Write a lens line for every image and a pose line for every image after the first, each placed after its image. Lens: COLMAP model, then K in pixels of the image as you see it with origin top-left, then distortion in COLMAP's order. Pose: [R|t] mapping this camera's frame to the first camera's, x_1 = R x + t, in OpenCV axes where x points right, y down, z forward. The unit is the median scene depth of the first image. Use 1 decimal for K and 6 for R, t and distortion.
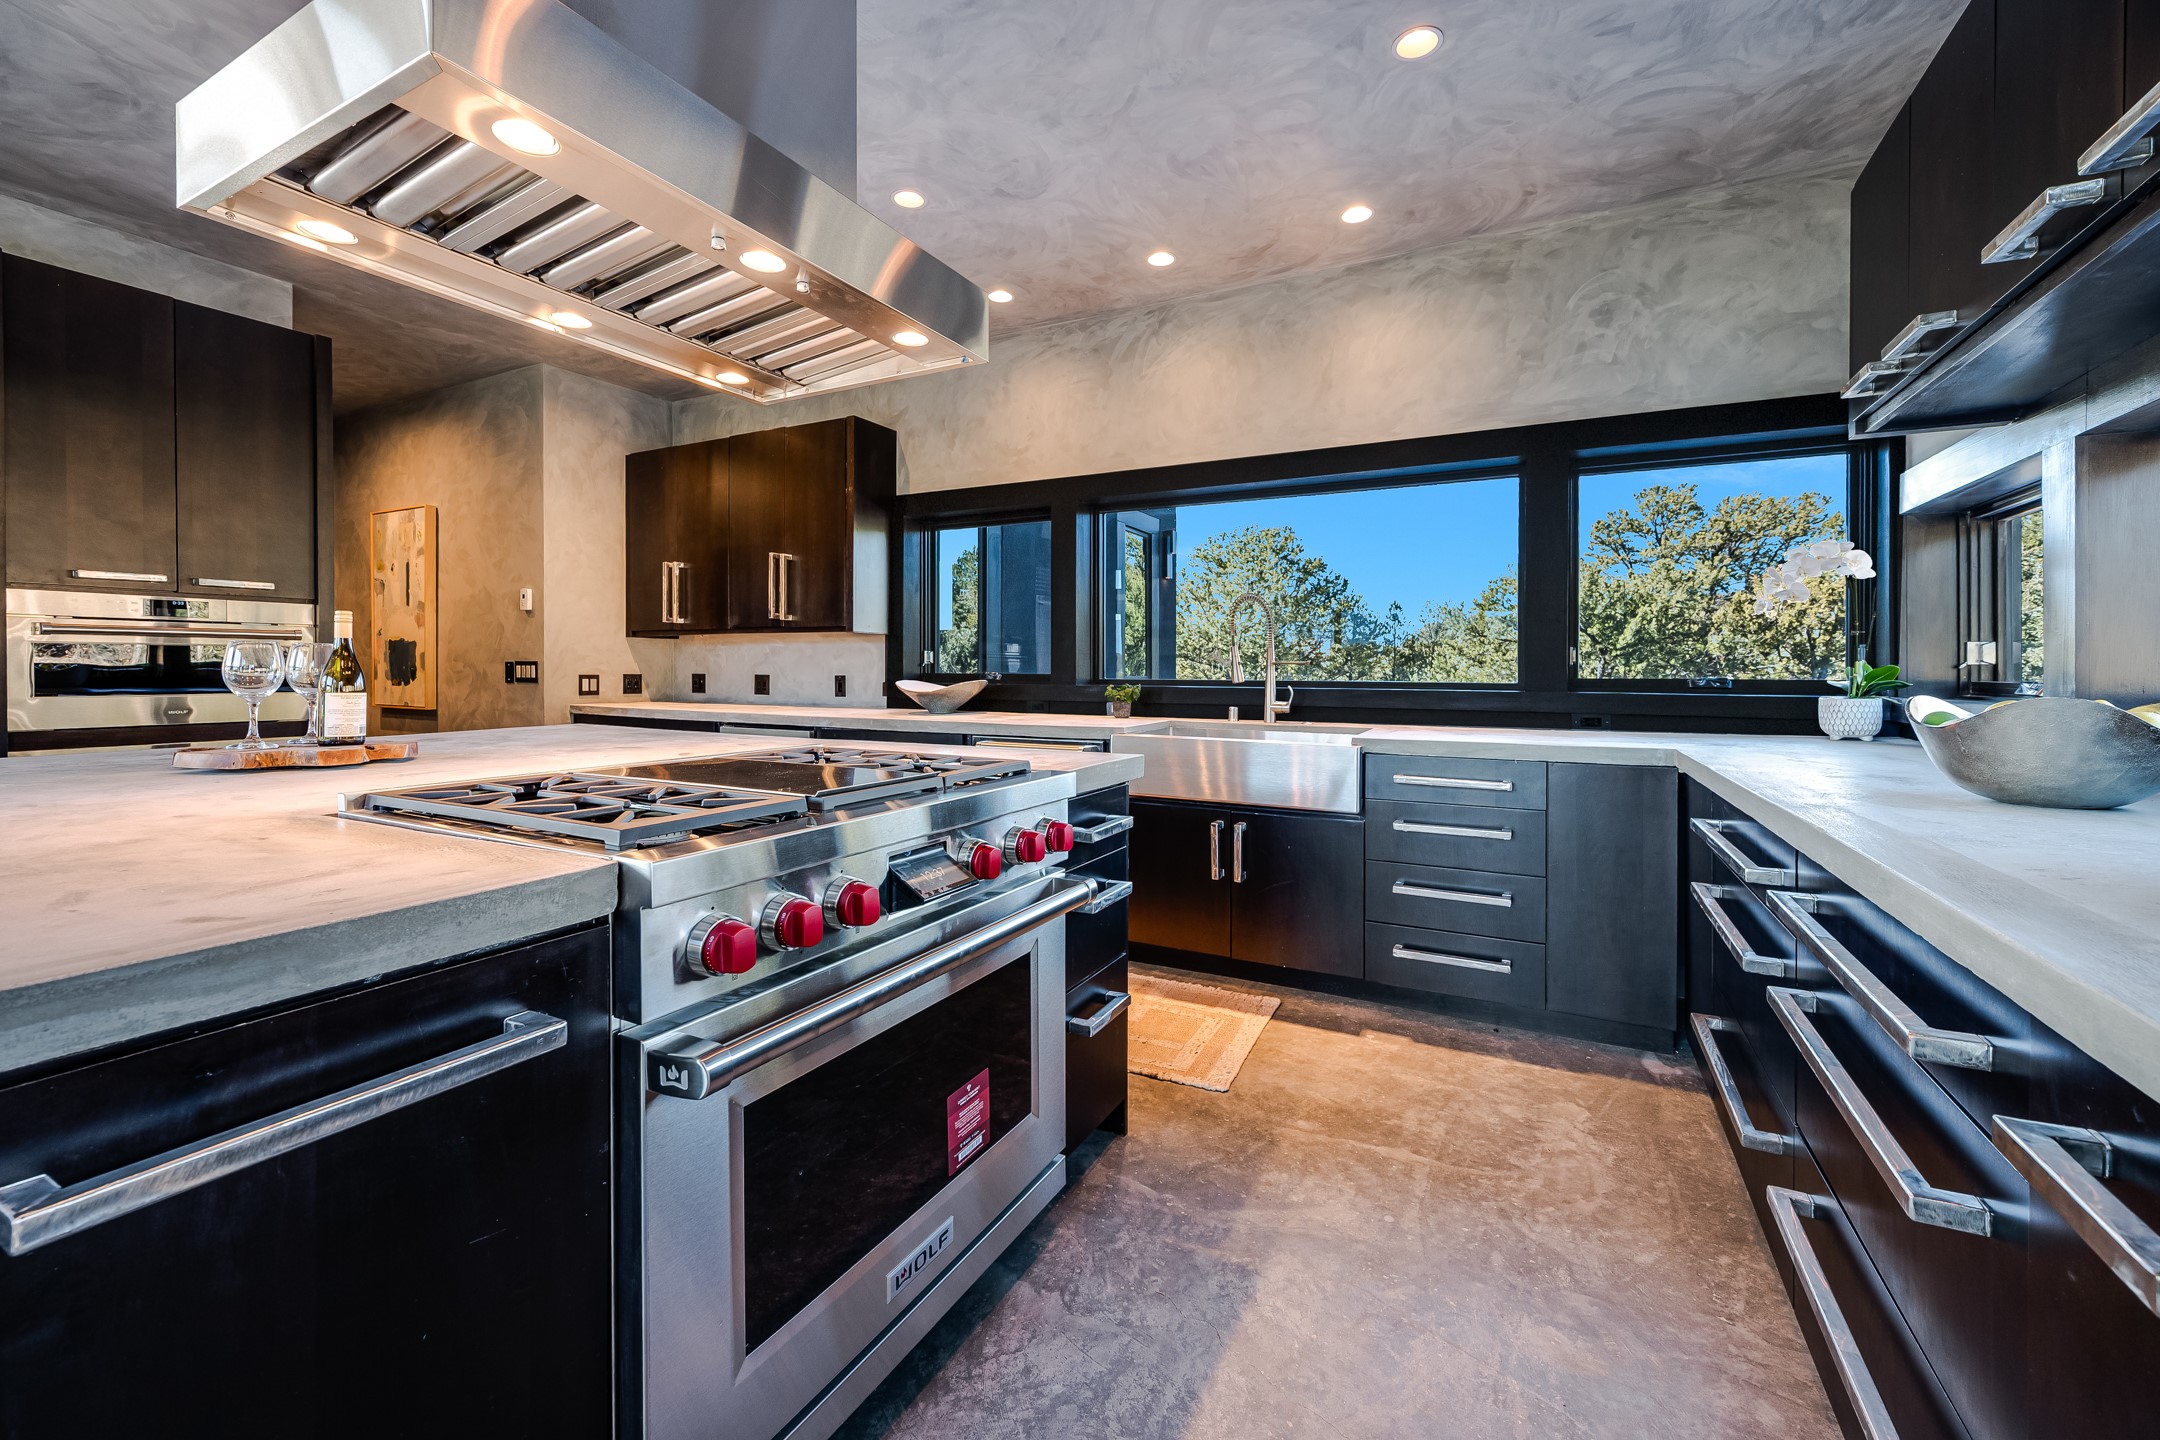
lens RADIAL K [[834.3, 0, 1123.0], [0, 834.3, 668.8], [0, 0, 1]] dist [0.000917, 0.000011]
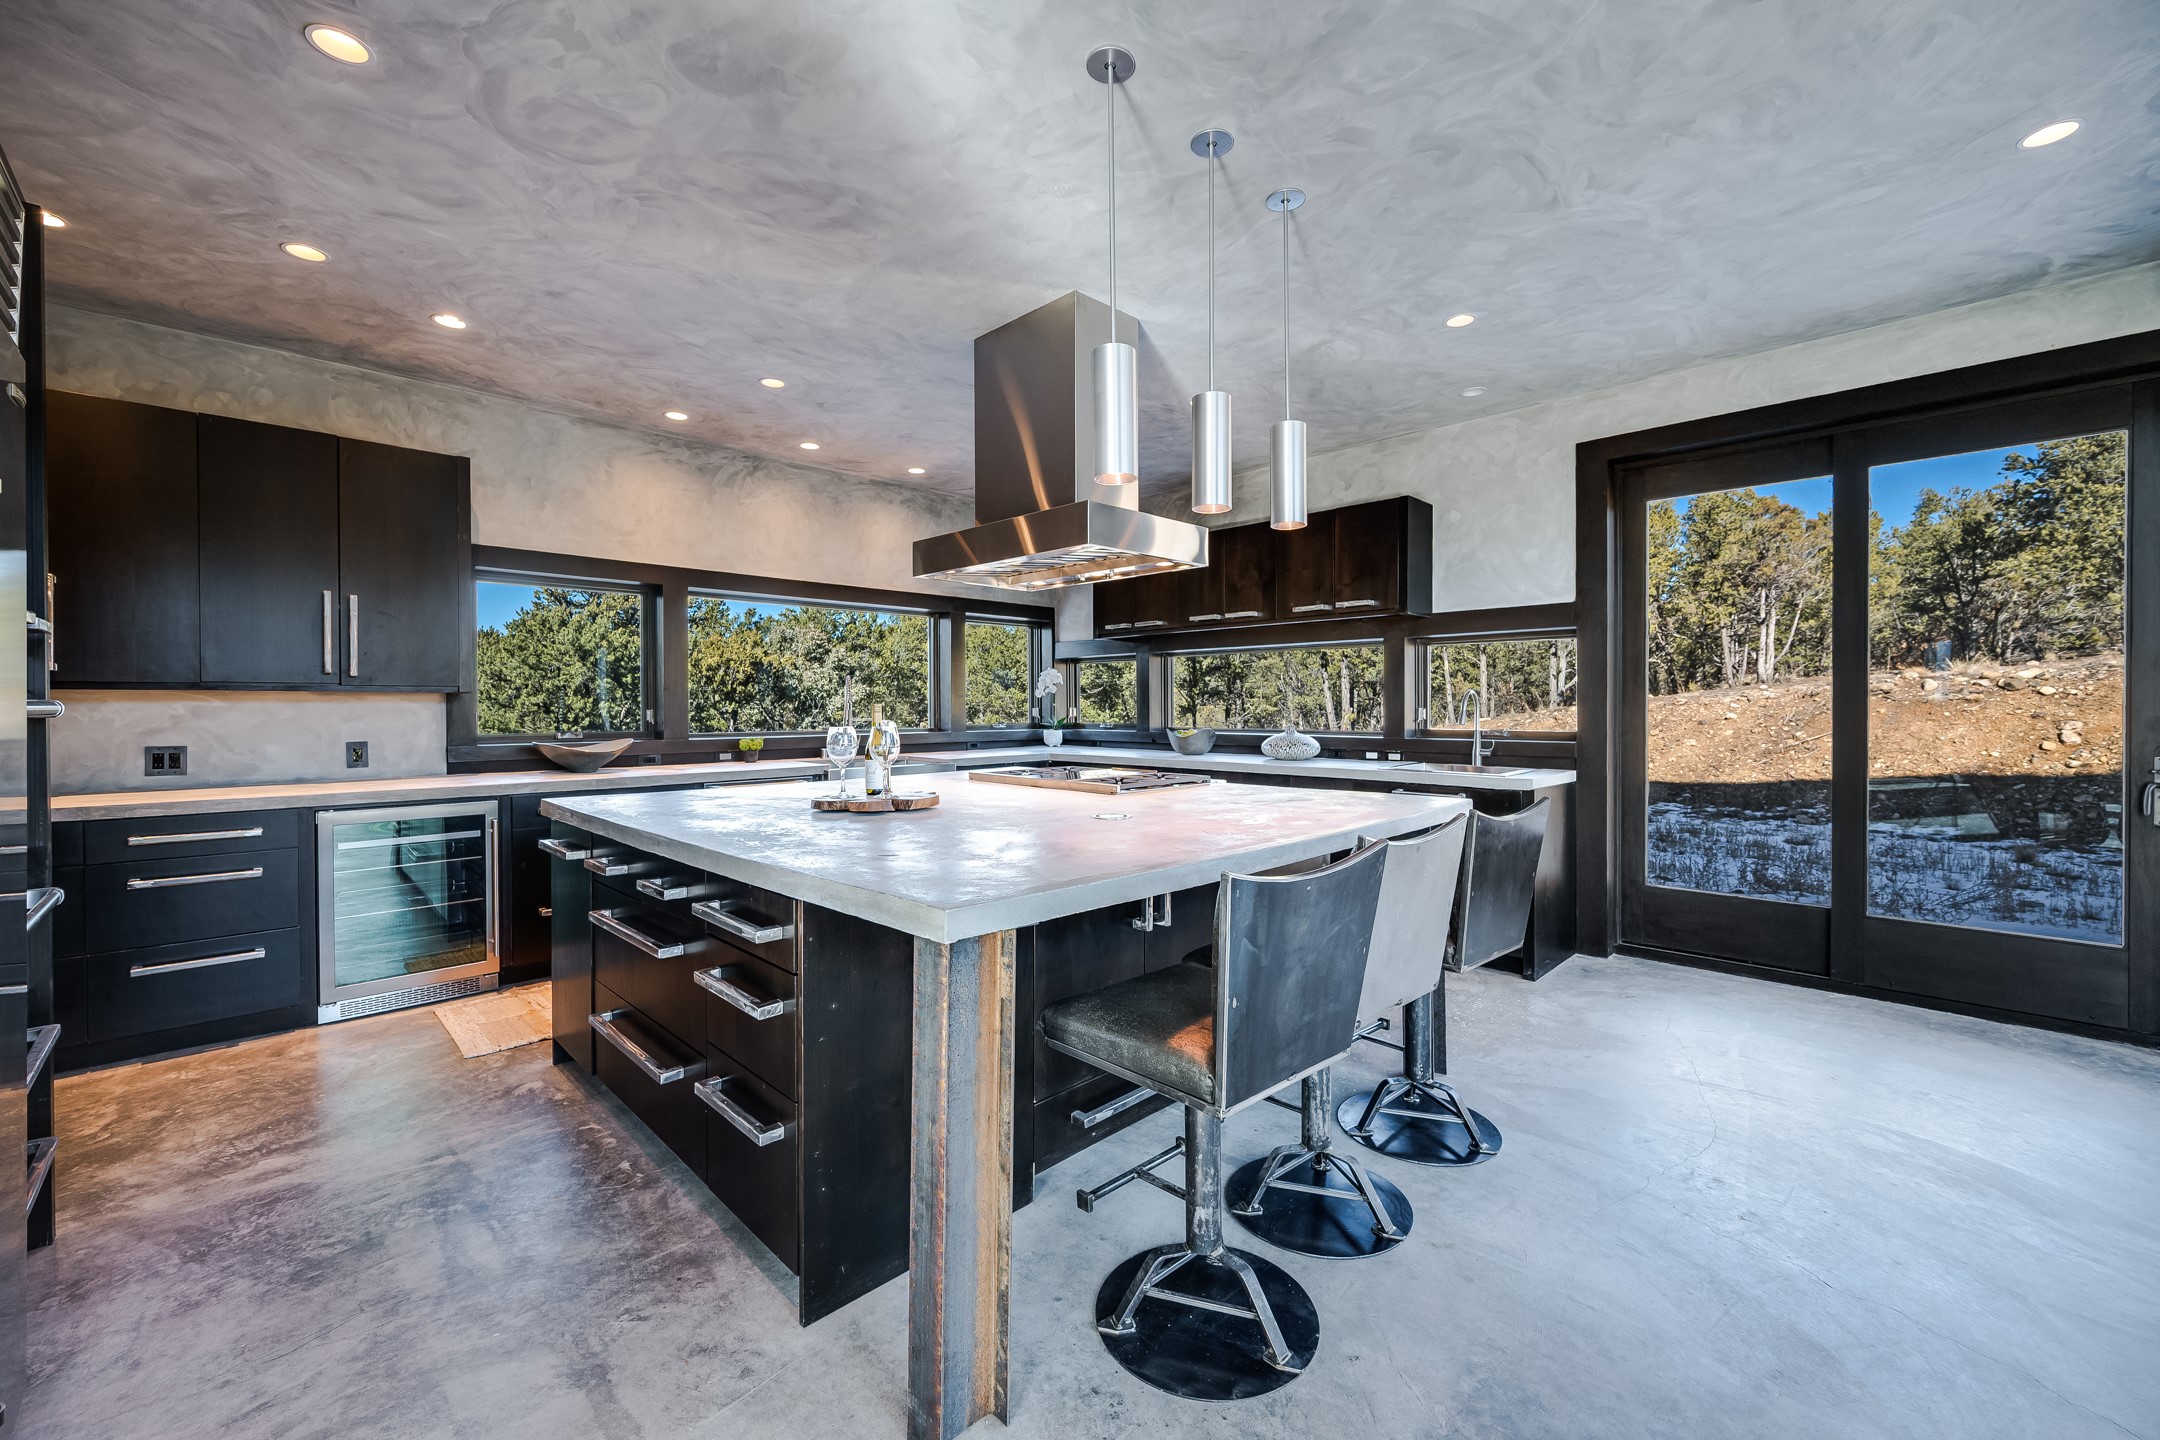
lens RADIAL K [[837.6, 0, 1088.6], [0, 837.6, 713.7], [0, 0, 1]] dist [-0.002270, 0.000126]
pose [[0.317429, -0.007995, 0.948248, -1.027926], [0.008643, 0.999947, 0.005537, -0.020496], [-0.948243, 0.006438, 0.317481, 0.060374]]
